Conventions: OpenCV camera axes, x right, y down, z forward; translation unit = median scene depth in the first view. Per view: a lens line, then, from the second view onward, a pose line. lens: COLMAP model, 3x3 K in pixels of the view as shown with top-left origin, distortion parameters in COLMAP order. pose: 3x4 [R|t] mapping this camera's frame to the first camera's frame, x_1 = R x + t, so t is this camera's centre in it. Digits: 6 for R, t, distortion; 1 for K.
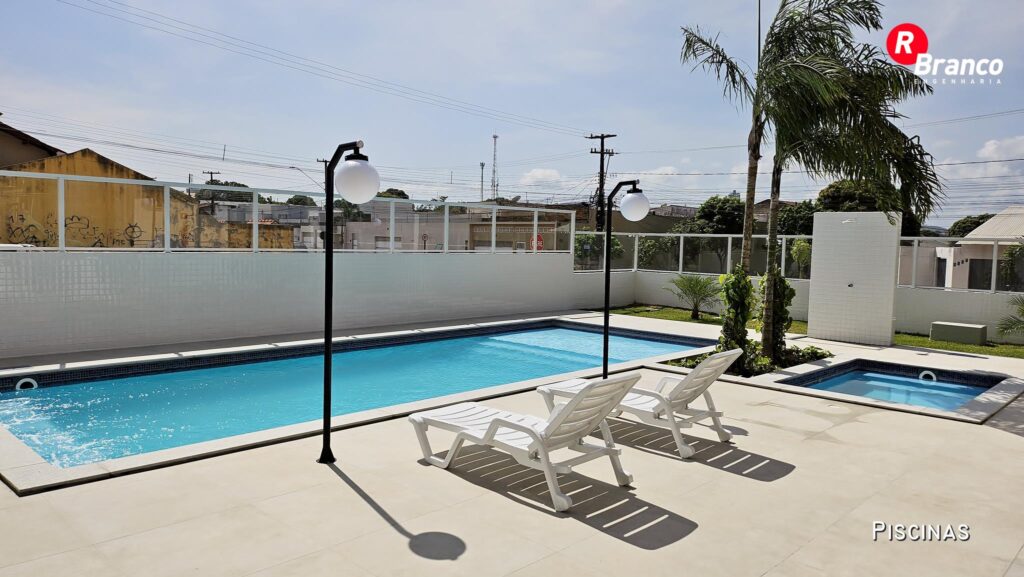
lens RADIAL K [[717.1, 0, 512.0], [0, 717.1, 288.5], [0, 0, 1]] dist [0.031121, 0.000136]
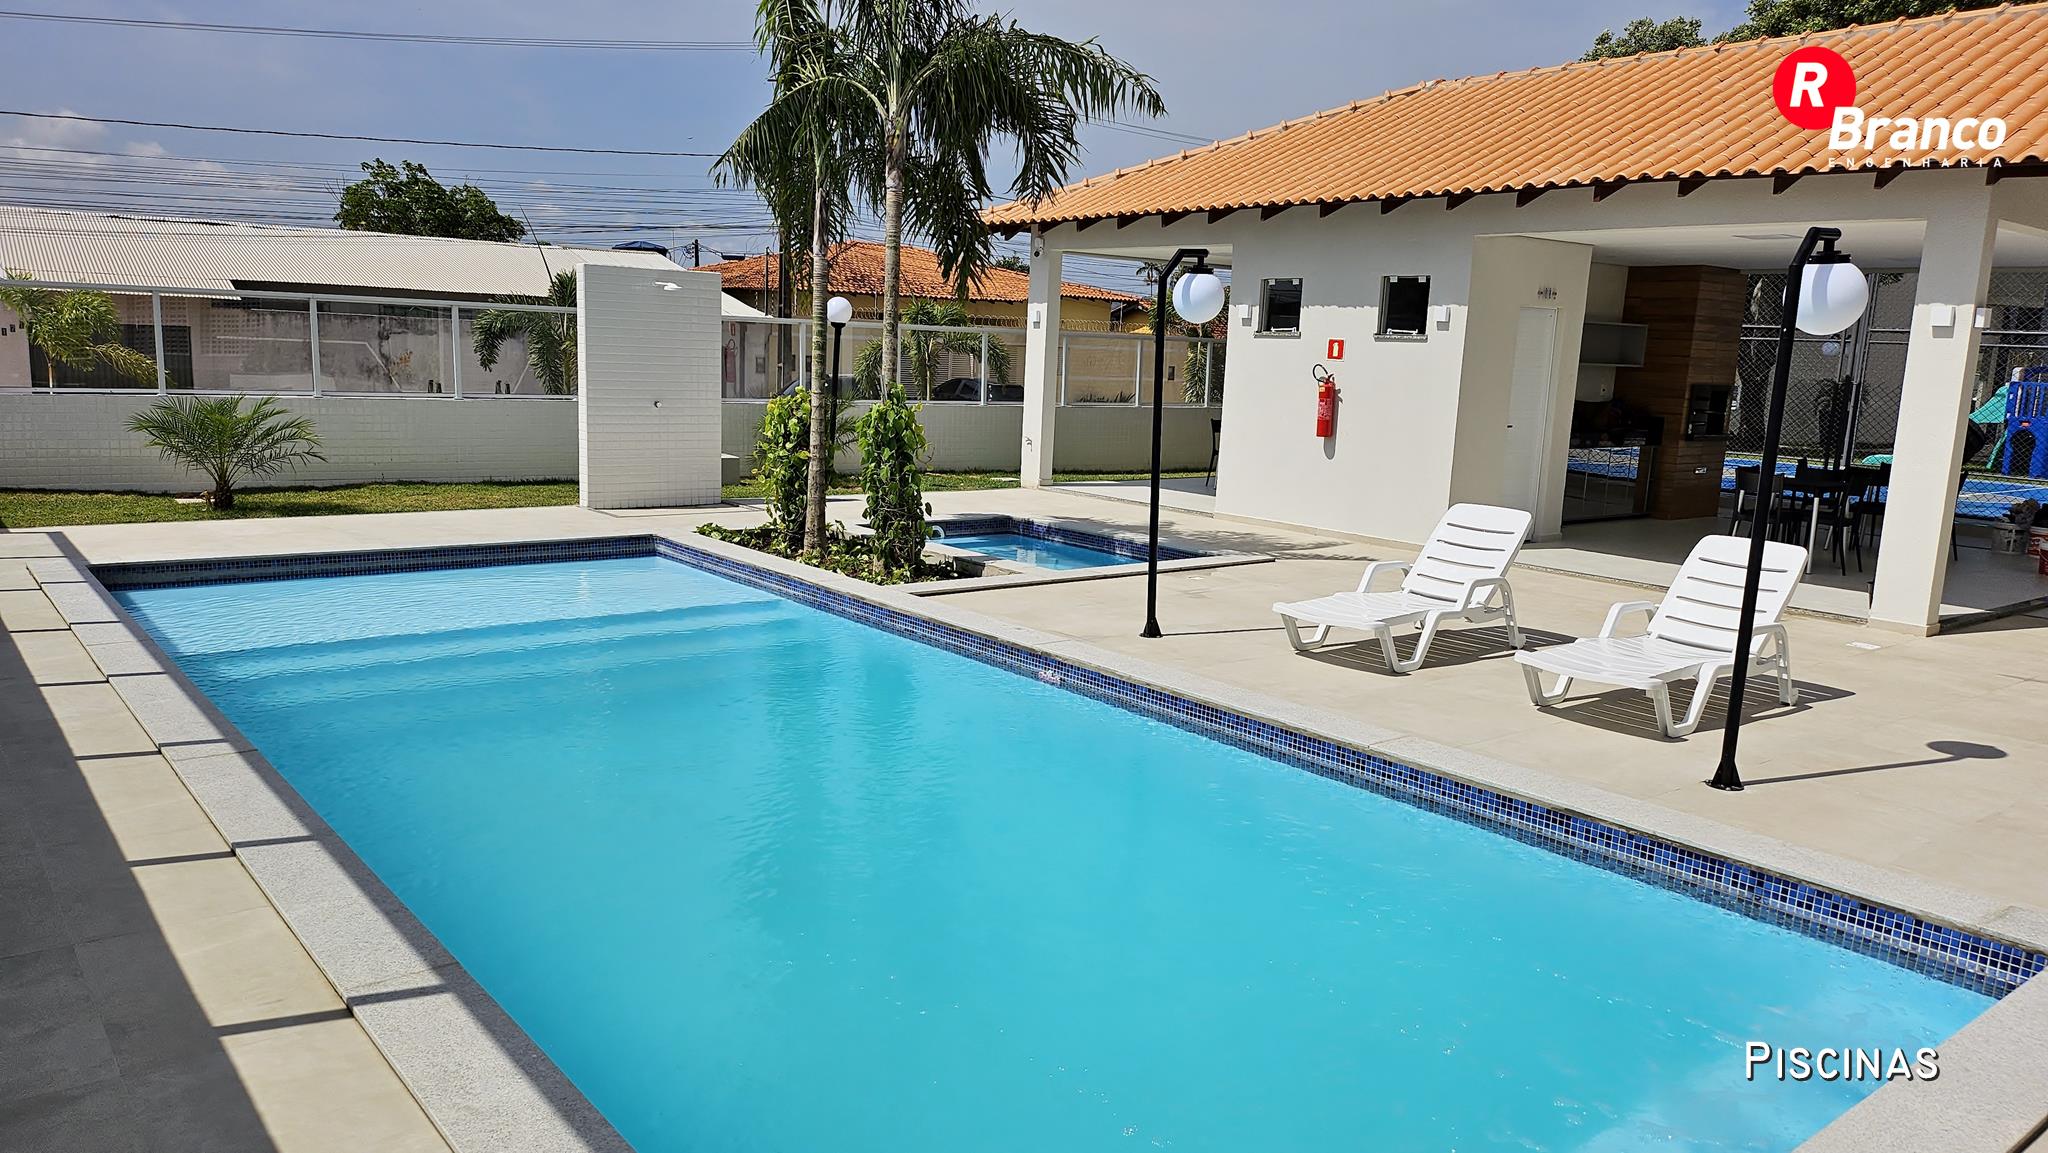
lens RADIAL K [[1434.1, 0, 1024.0], [0, 1434.1, 576.5], [0, 0, 1]] dist [0.031121, 0.000136]
pose [[0.128153, -0.179711, 0.975336, -0.741007], [0.032986, 0.983674, 0.176913, -0.075373], [-0.991206, 0.009501, 0.131989, 0.734712]]
